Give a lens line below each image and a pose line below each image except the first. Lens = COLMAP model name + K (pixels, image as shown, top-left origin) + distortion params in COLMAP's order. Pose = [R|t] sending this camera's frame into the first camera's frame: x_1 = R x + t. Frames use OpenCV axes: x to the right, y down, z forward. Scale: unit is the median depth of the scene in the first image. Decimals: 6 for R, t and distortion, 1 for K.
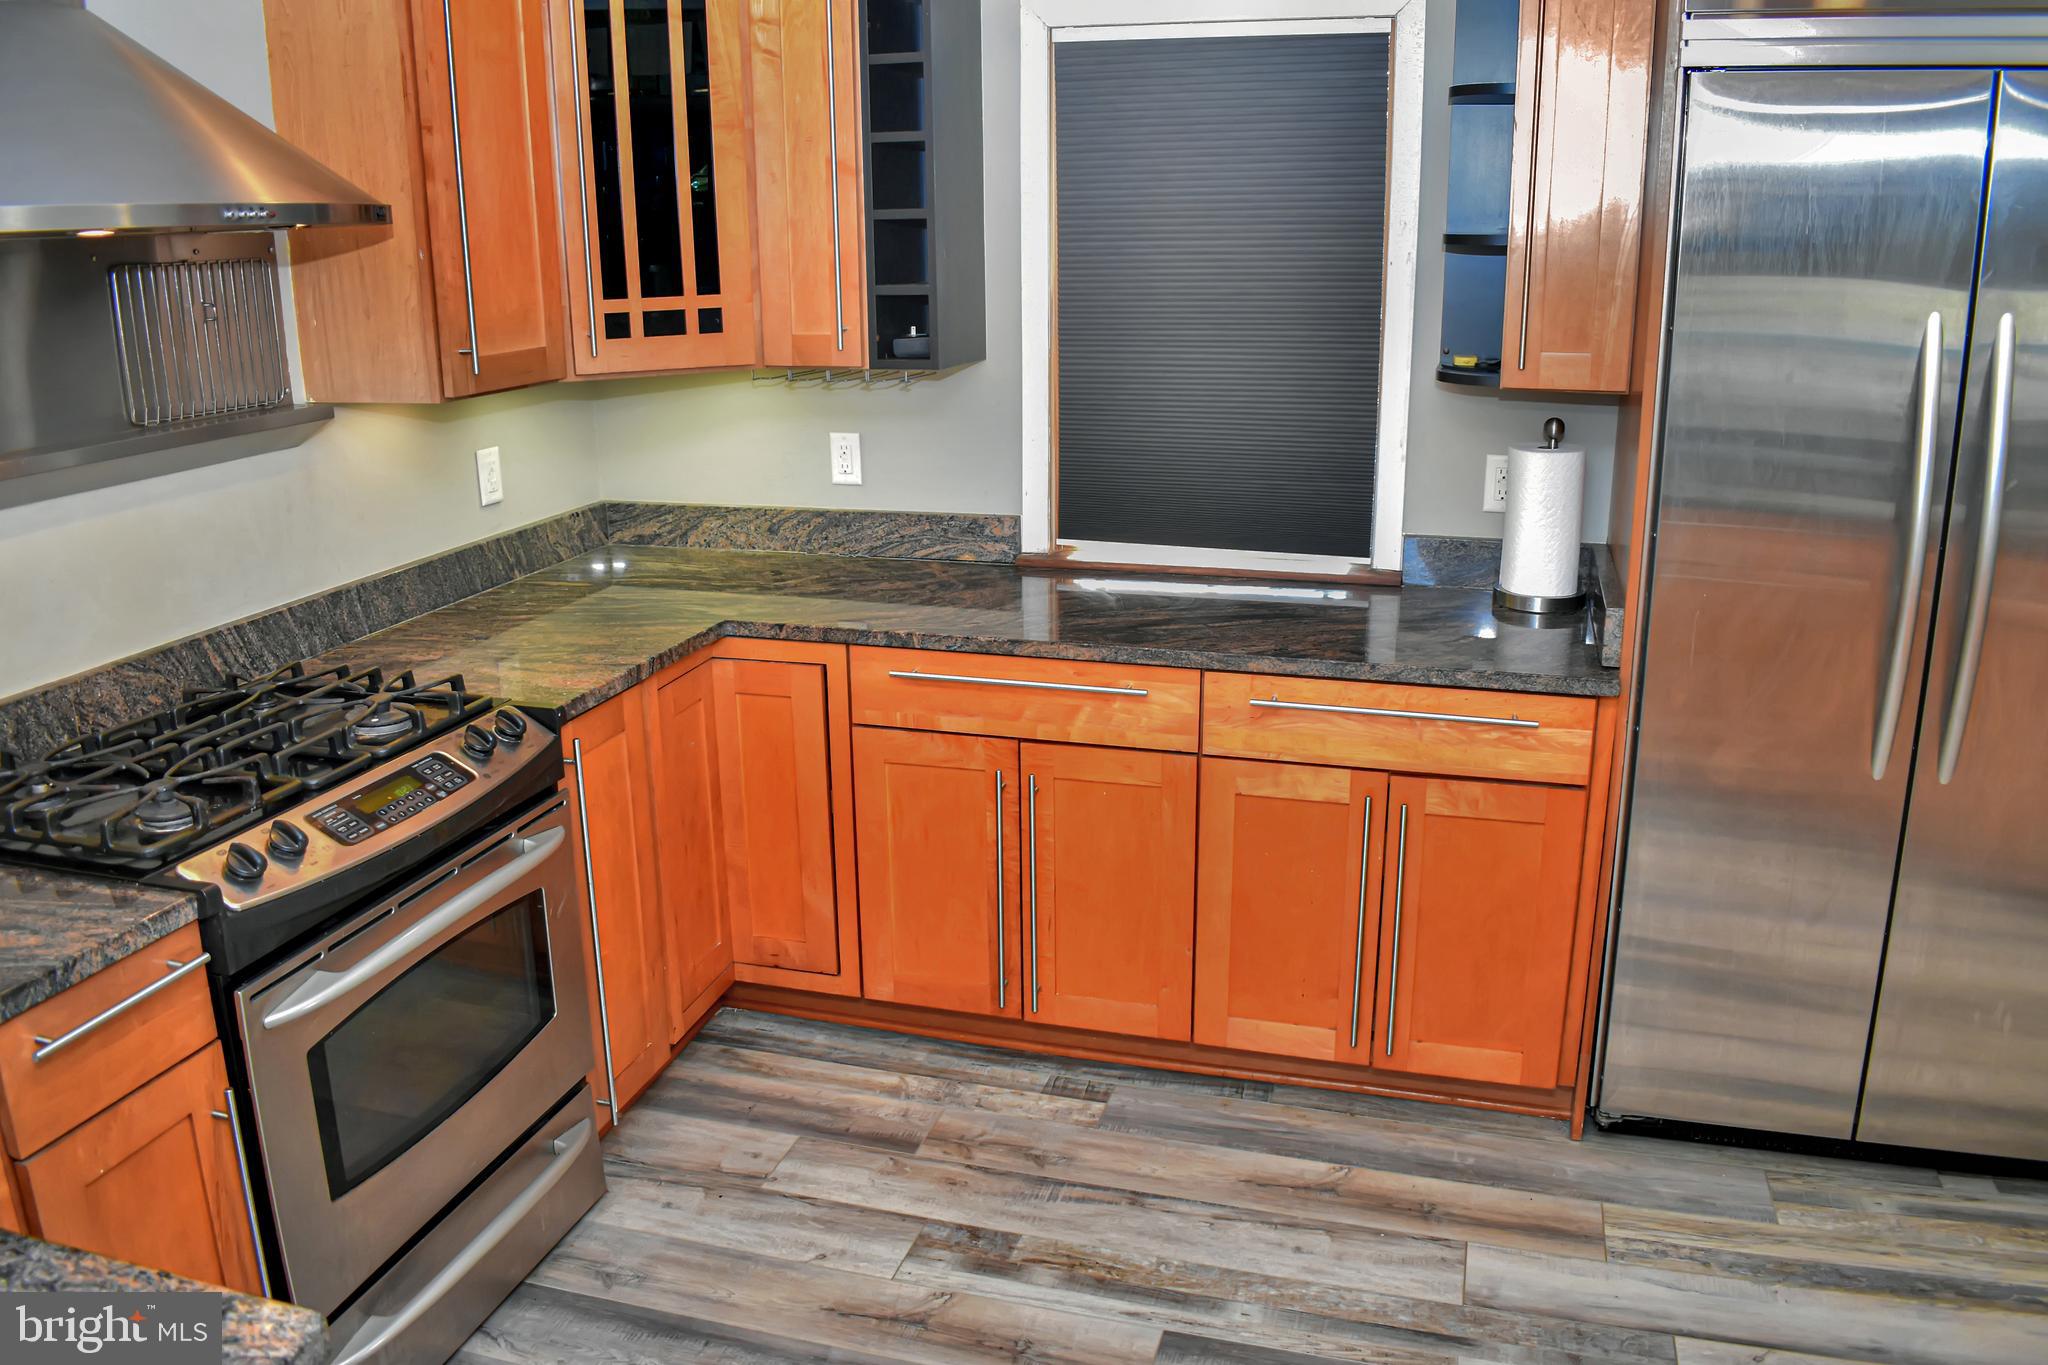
lens RADIAL K [[1616.5, 0, 1020.8], [0, 1616.5, 639.0], [0, 0, 1]] dist [-0.075518, 0.000224]
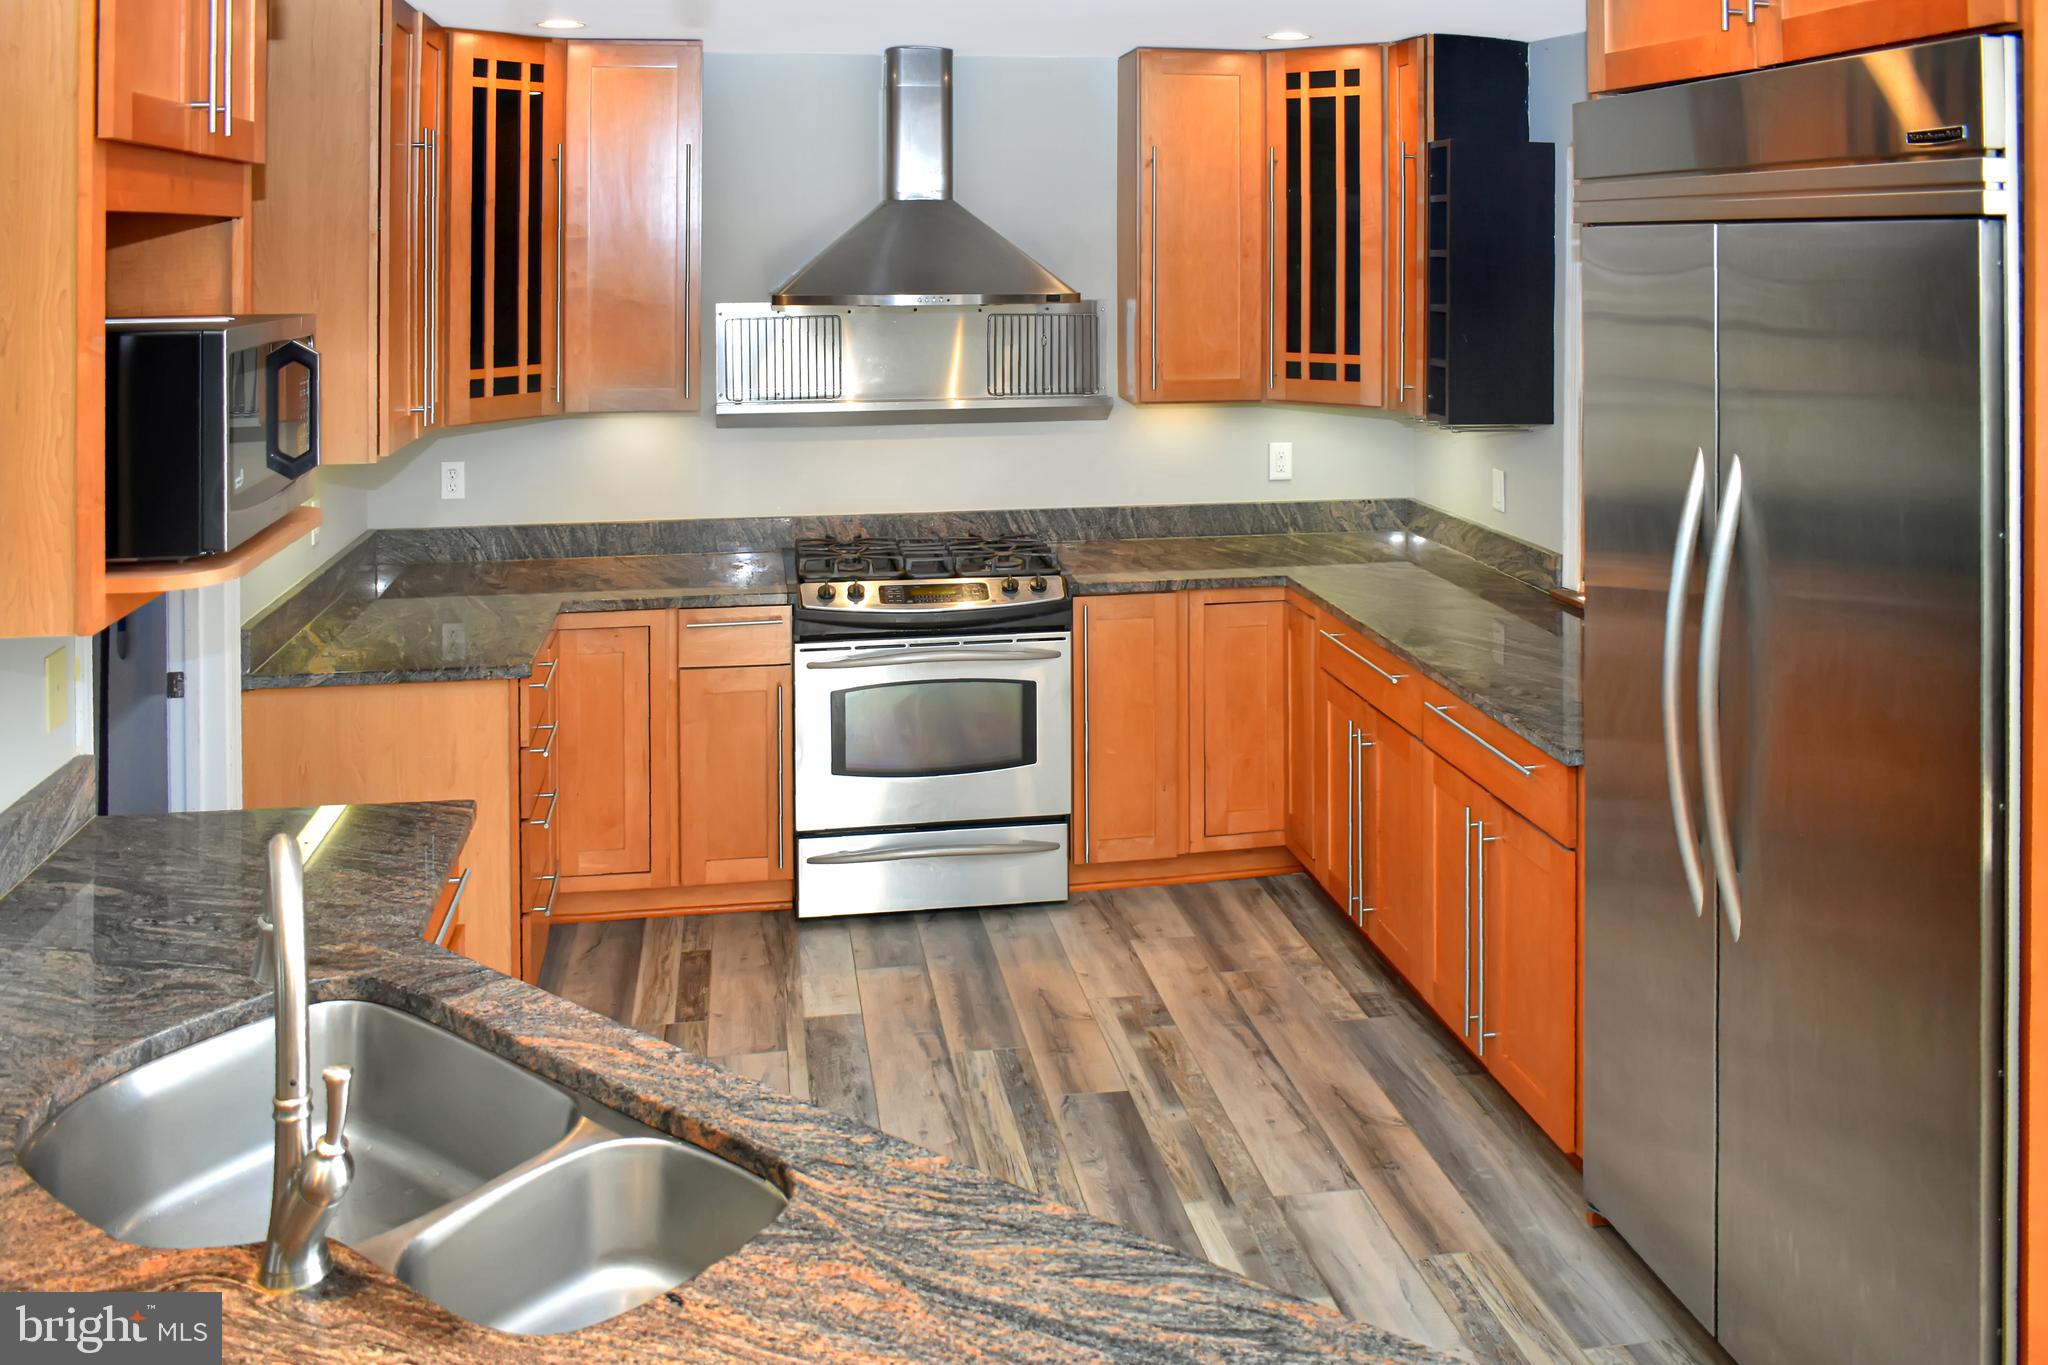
lens RADIAL K [[1643.8, 0, 1062.5], [0, 1643.8, 248.7], [0, 0, 1]] dist [-0.022339, -0.008633]
pose [[0.475275, 0.016939, -0.879674, 1.016239], [-0.230480, 0.967298, -0.105898, -0.093271], [0.849113, 0.253078, 0.463637, 0.069170]]
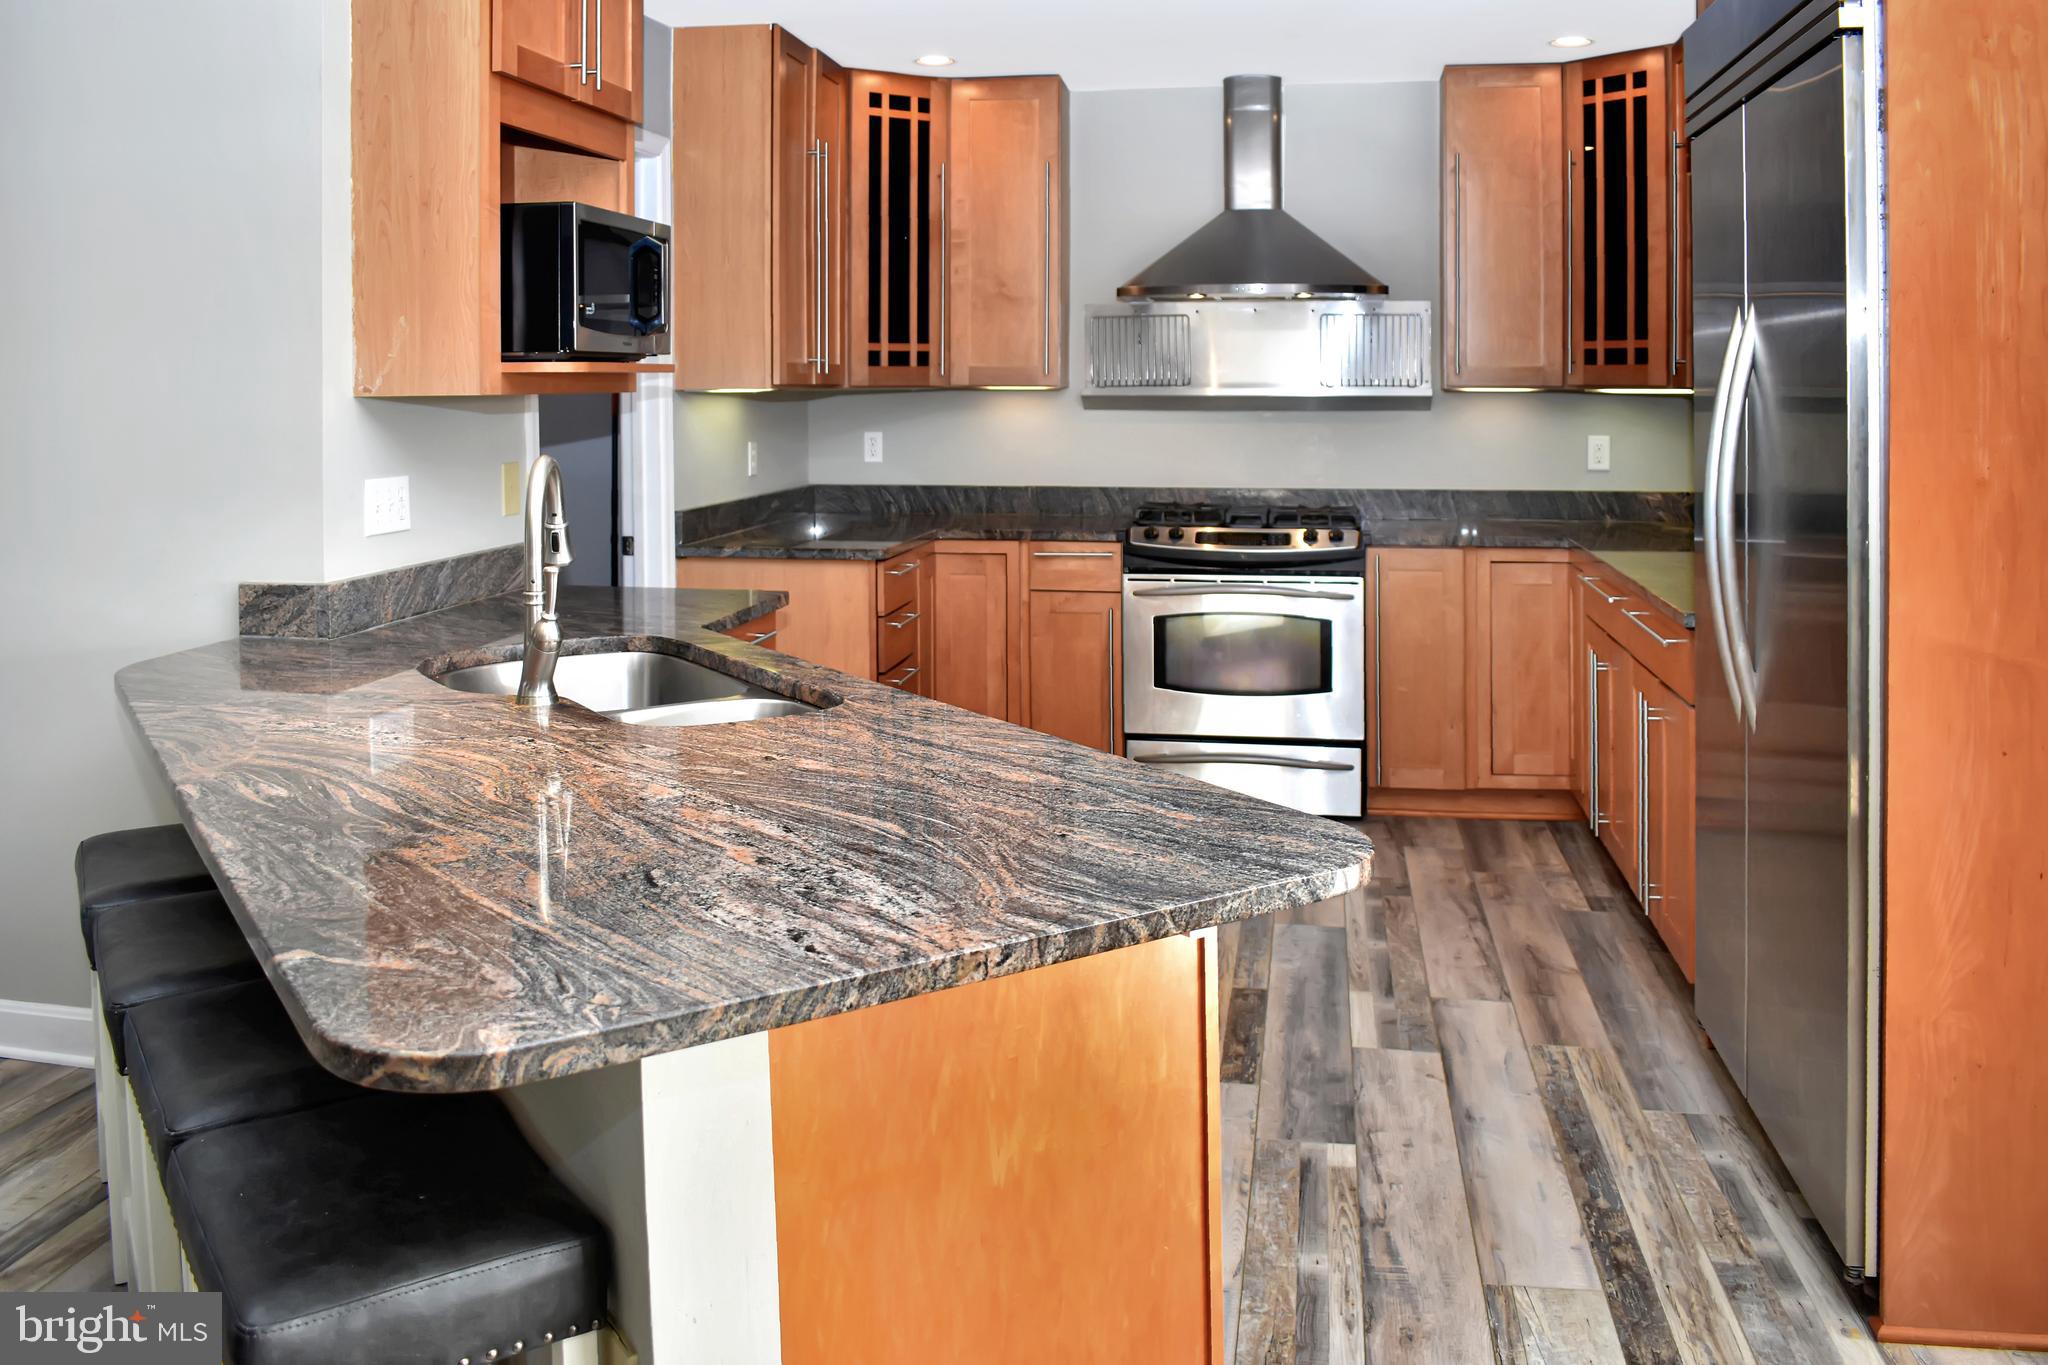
lens RADIAL K [[1631.7, 0, 1121.3], [0, 1631.7, 380.6], [0, 0, 1]] dist [-0.080047, 0.139595]
pose [[0.184743, 0.015869, -0.982659, 1.289060], [-0.249776, 0.967797, -0.031330, -0.002023], [0.950517, 0.251233, 0.182757, 0.256914]]
